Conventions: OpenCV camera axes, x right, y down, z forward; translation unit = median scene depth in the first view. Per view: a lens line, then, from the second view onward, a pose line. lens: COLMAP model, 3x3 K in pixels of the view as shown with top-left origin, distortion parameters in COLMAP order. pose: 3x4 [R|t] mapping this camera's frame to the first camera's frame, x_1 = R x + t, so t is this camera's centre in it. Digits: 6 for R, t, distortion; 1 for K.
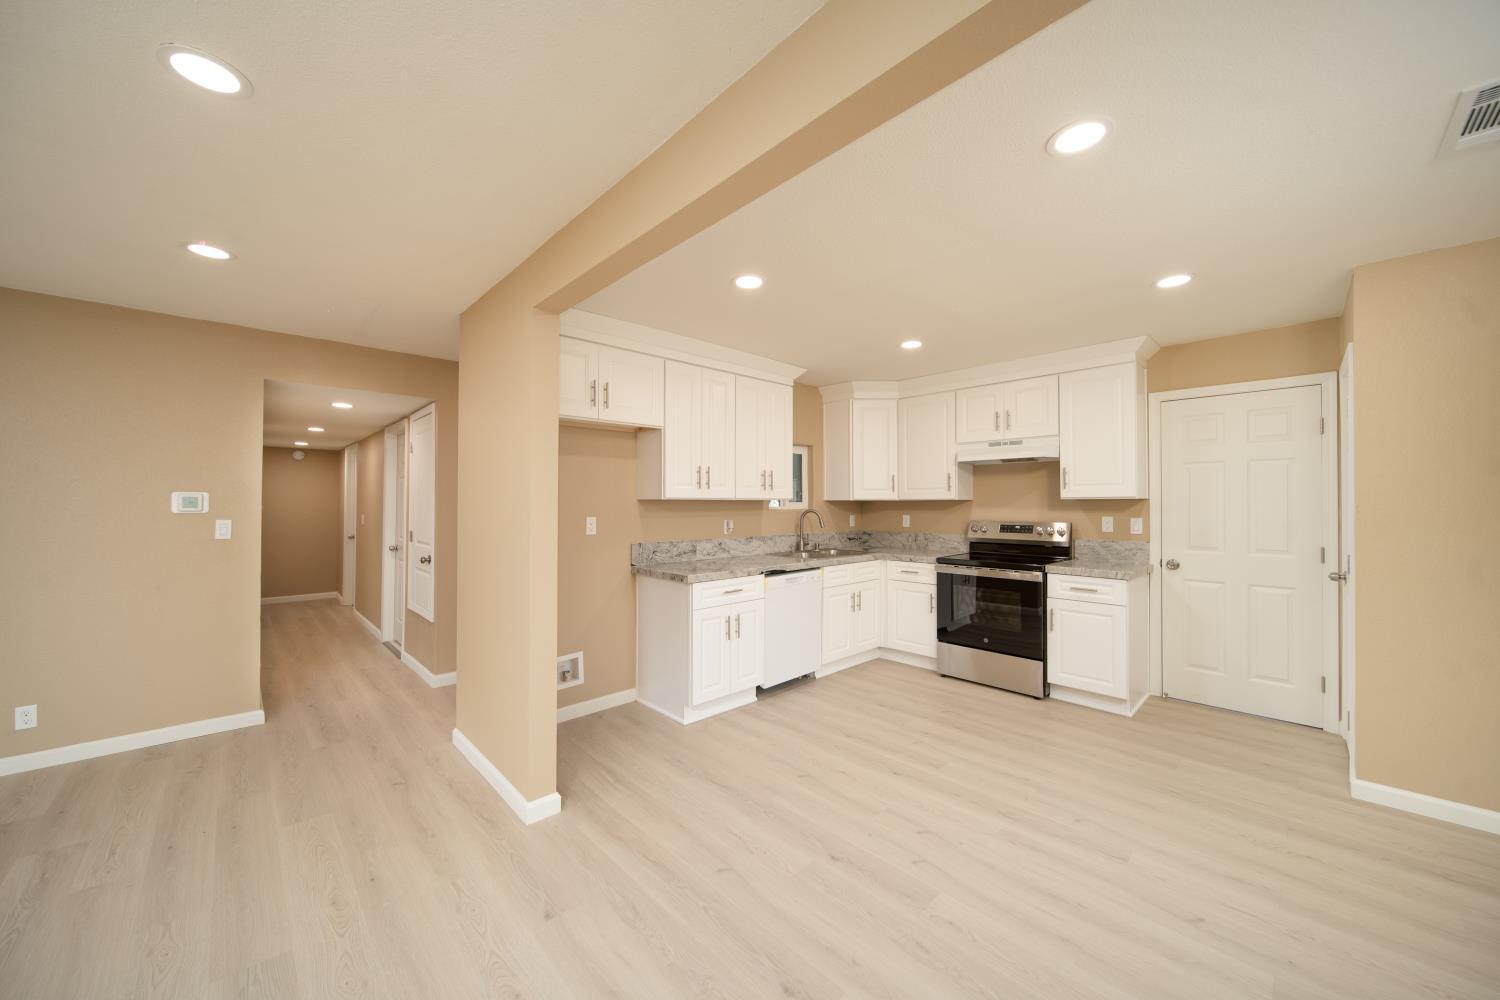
lens RADIAL K [[541.7, 0, 747.2], [0, 541.7, 499.6], [0, 0, 1]] dist [-0.003545, -0.000503]
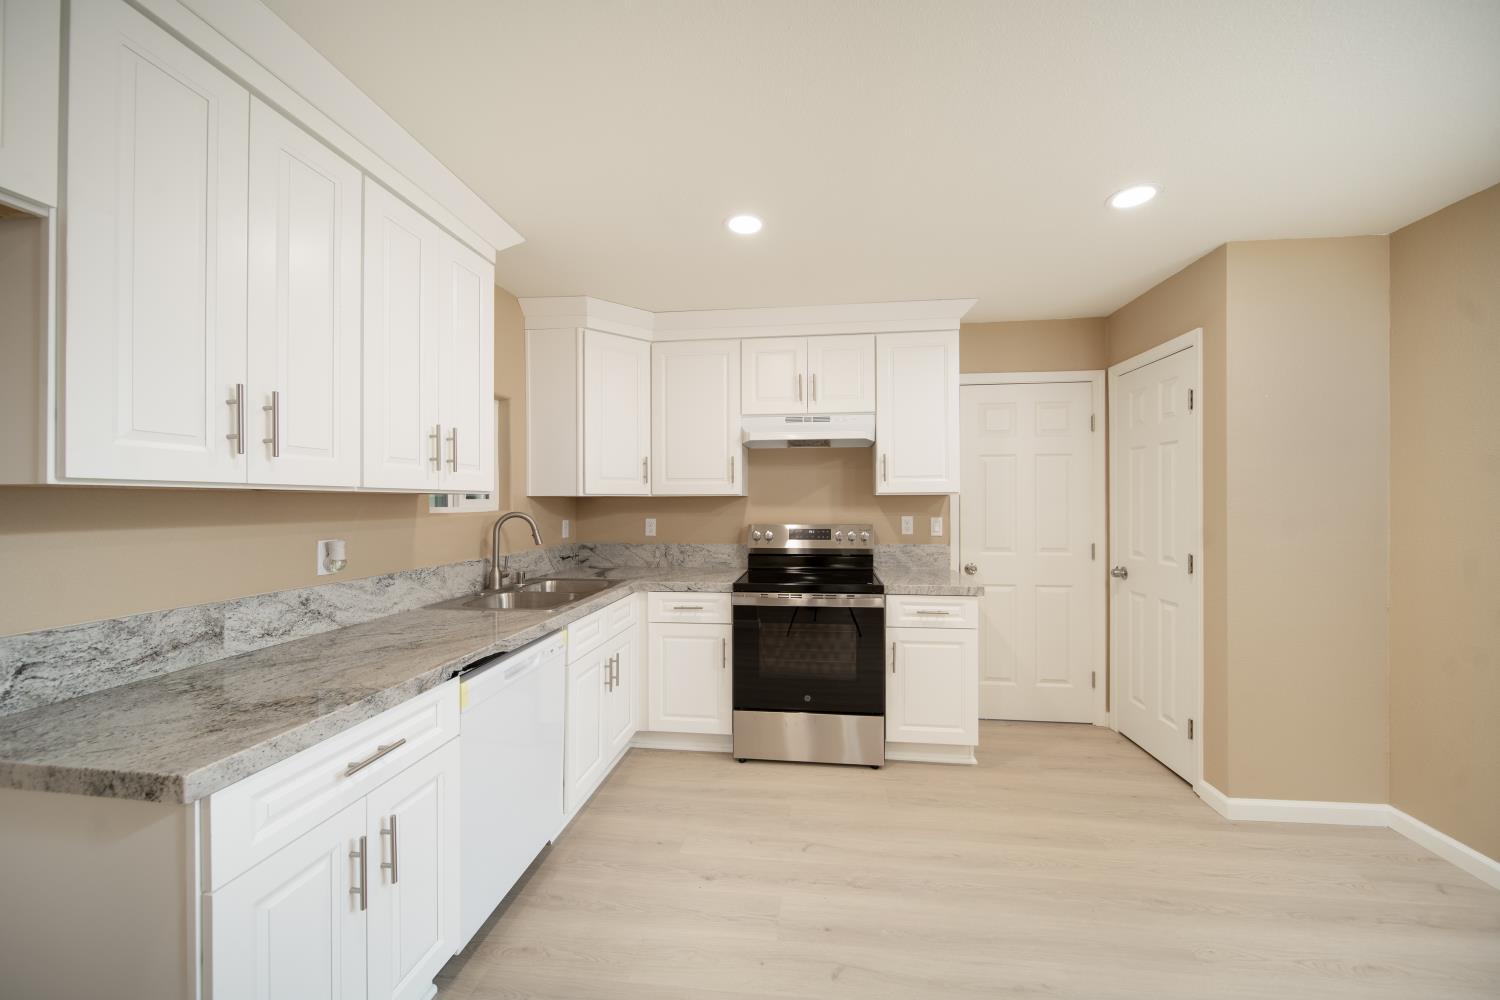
lens RADIAL K [[541.7, 0, 756.5], [0, 541.7, 500.5], [0, 0, 1]] dist [-0.003545, -0.000503]
pose [[0.770243, 0.000019, 0.637751, -0.049043], [-0.002055, 0.999995, 0.002453, 0.005359], [-0.637747, -0.003200, 0.770239, 0.492210]]
